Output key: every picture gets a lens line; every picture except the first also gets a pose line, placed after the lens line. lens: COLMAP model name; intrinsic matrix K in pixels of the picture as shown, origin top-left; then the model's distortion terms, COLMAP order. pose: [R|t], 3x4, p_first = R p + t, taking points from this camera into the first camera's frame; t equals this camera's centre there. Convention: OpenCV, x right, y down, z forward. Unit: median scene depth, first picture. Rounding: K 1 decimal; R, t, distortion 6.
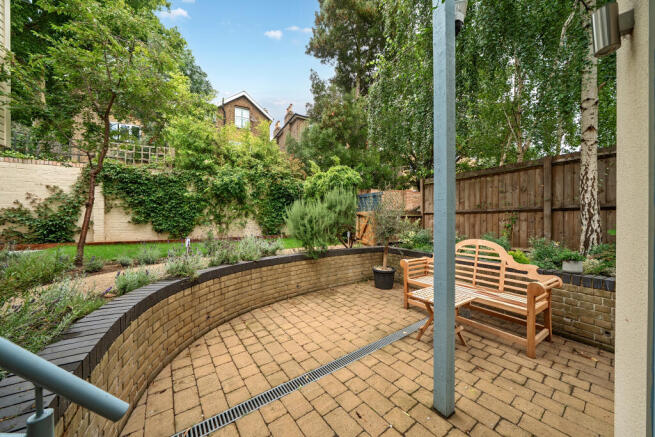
lens RADIAL K [[228.3, 0, 323.1], [0, 228.3, 219.3], [0, 0, 1]] dist [0.003207, 0.000052]
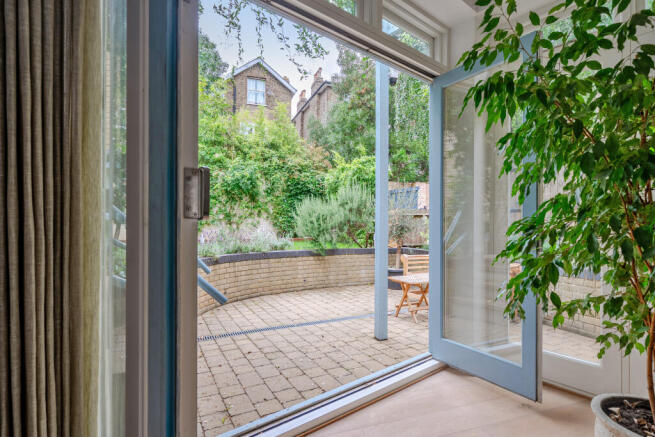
lens RADIAL K [[315.0, 0, 330.7], [0, 315.0, 220.5], [0, 0, 1]] dist [-0.004082, -0.000278]
pose [[0.994333, 0.004340, -0.106217, 0.069281], [-0.005167, 0.999958, -0.007512, 0.013364], [0.106180, 0.008018, 0.994315, -0.180439]]
